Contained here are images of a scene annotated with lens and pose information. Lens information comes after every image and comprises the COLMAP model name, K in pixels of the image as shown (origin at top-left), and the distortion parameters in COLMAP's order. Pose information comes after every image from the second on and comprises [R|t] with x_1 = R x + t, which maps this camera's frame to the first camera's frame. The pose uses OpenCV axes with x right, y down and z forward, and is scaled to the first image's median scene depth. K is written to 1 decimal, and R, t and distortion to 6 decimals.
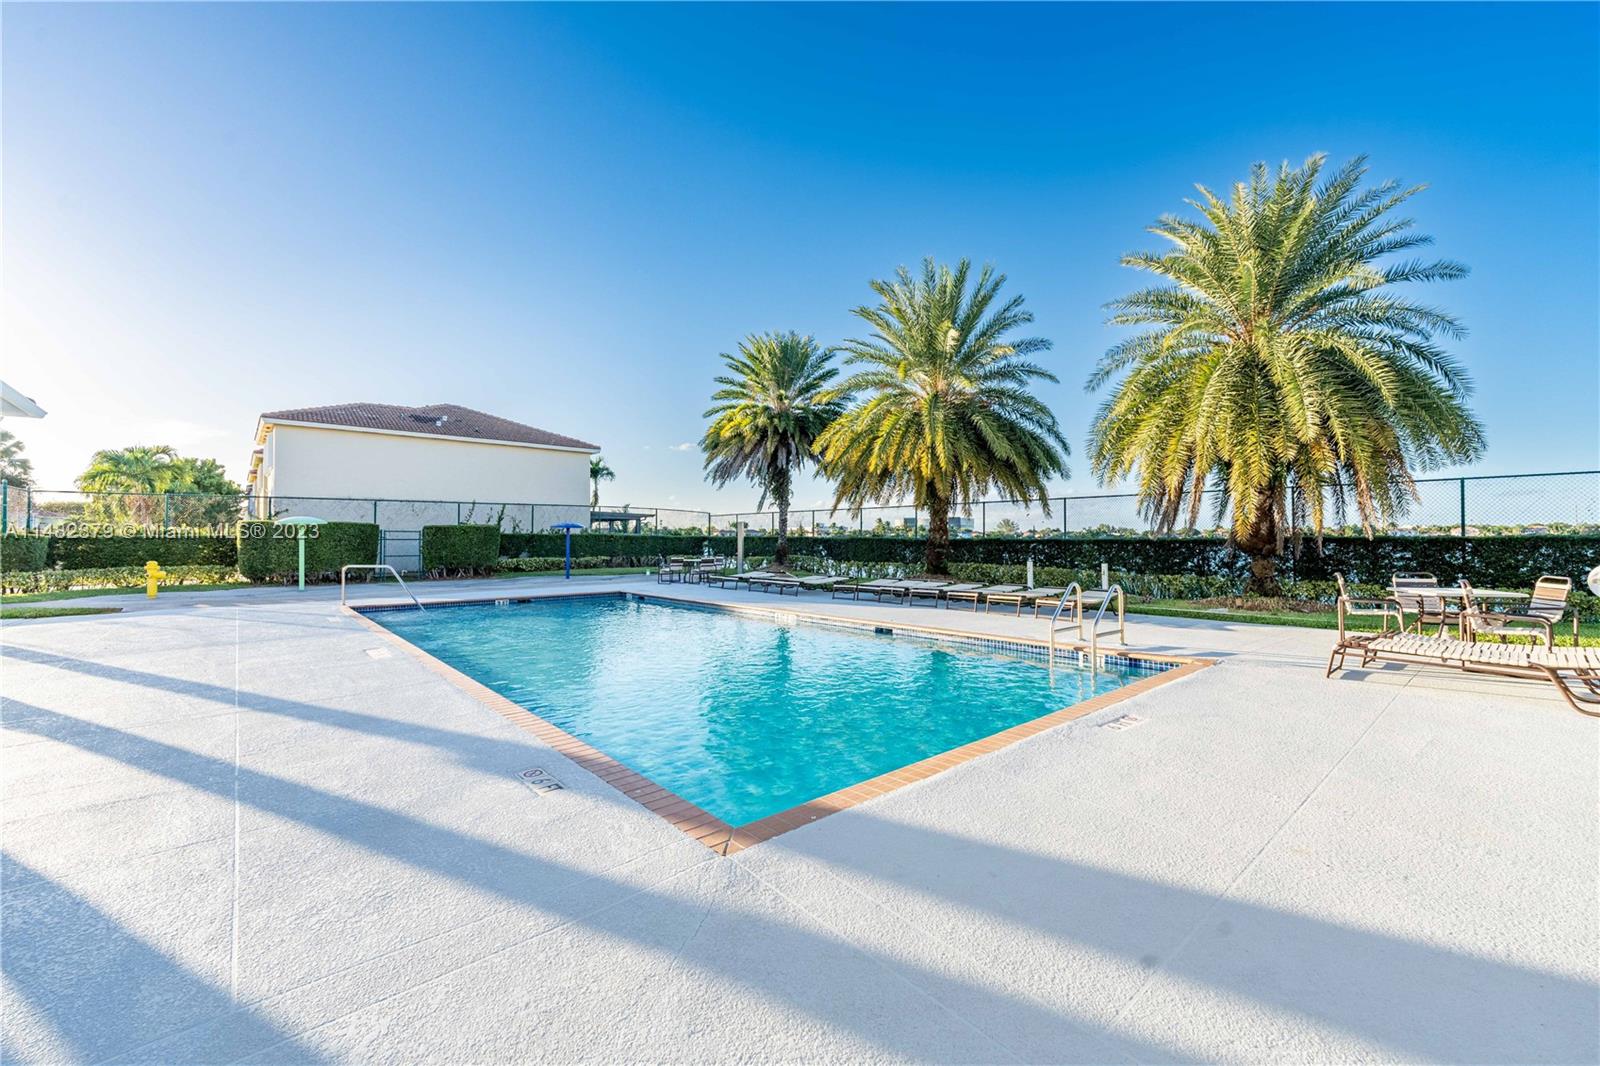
lens RADIAL K [[639.6, 0, 800.0], [0, 639.6, 533.0], [0, 0, 1]] dist [0.002073, 0.000287]
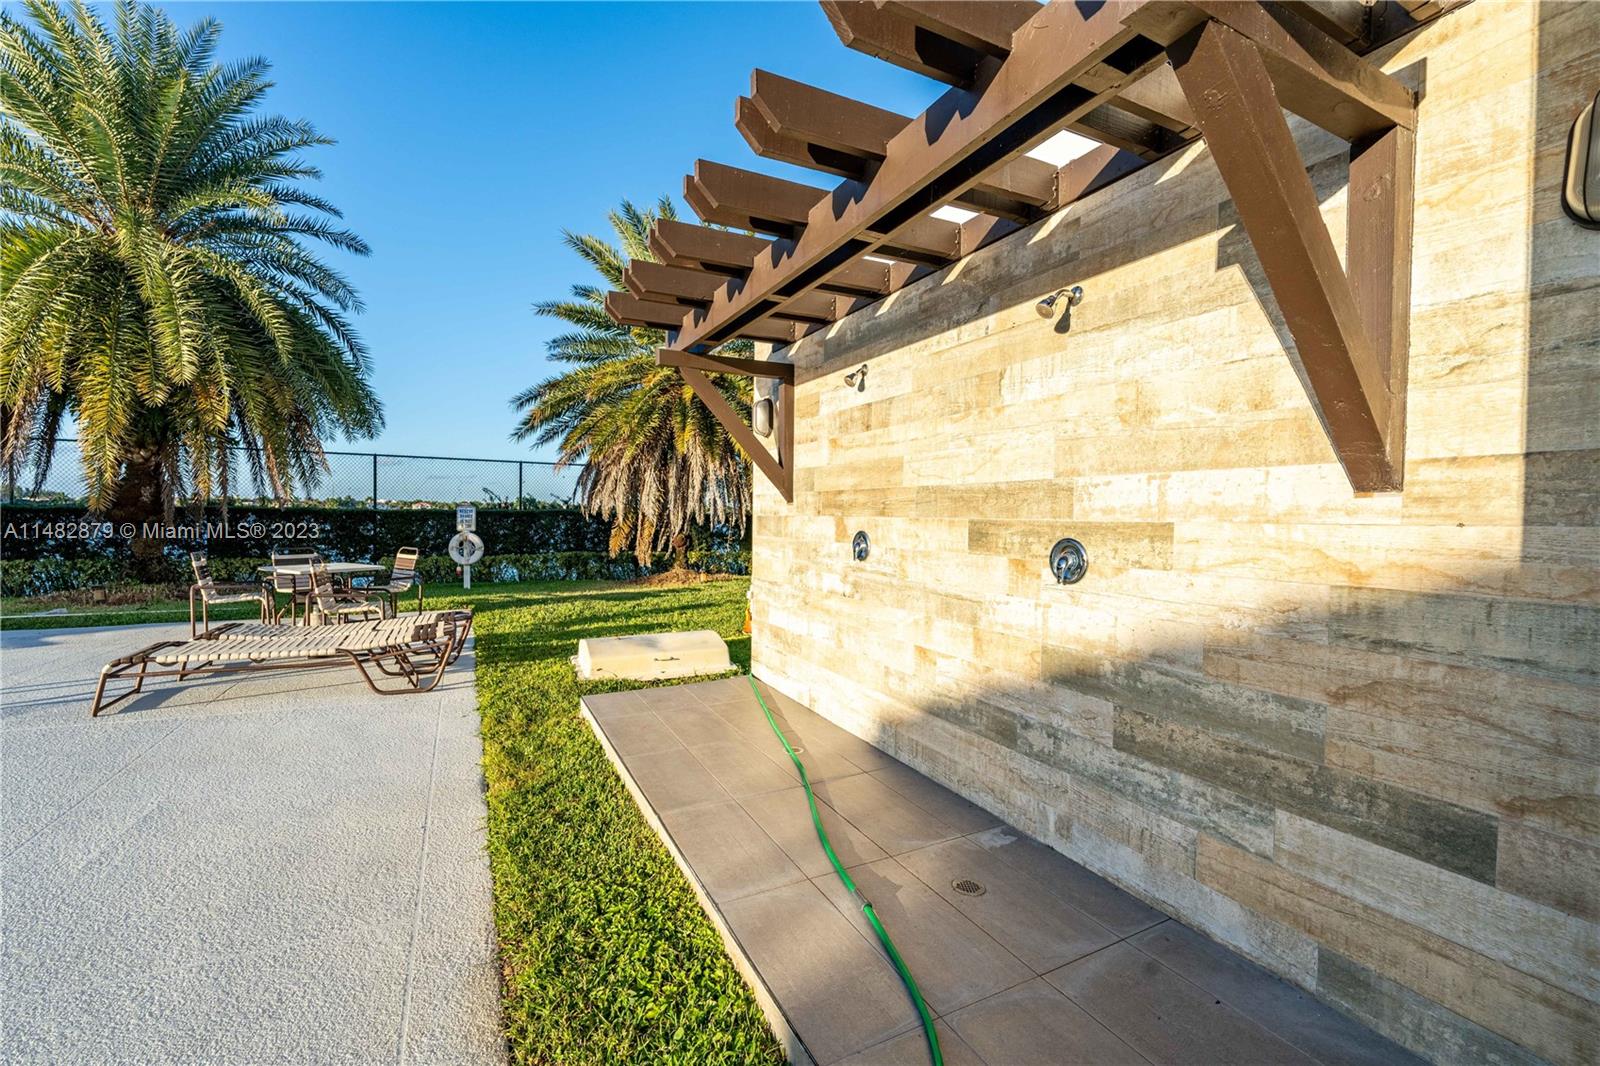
lens RADIAL K [[661.0, 0, 800.0], [0, 661.0, 533.0], [0, 0, 1]] dist [0.000419, 0.000048]
pose [[0.240474, -0.018638, 0.970477, 0.176839], [-0.025439, 0.999351, 0.025496, -0.001131], [-0.970322, -0.030819, 0.239844, 0.066828]]
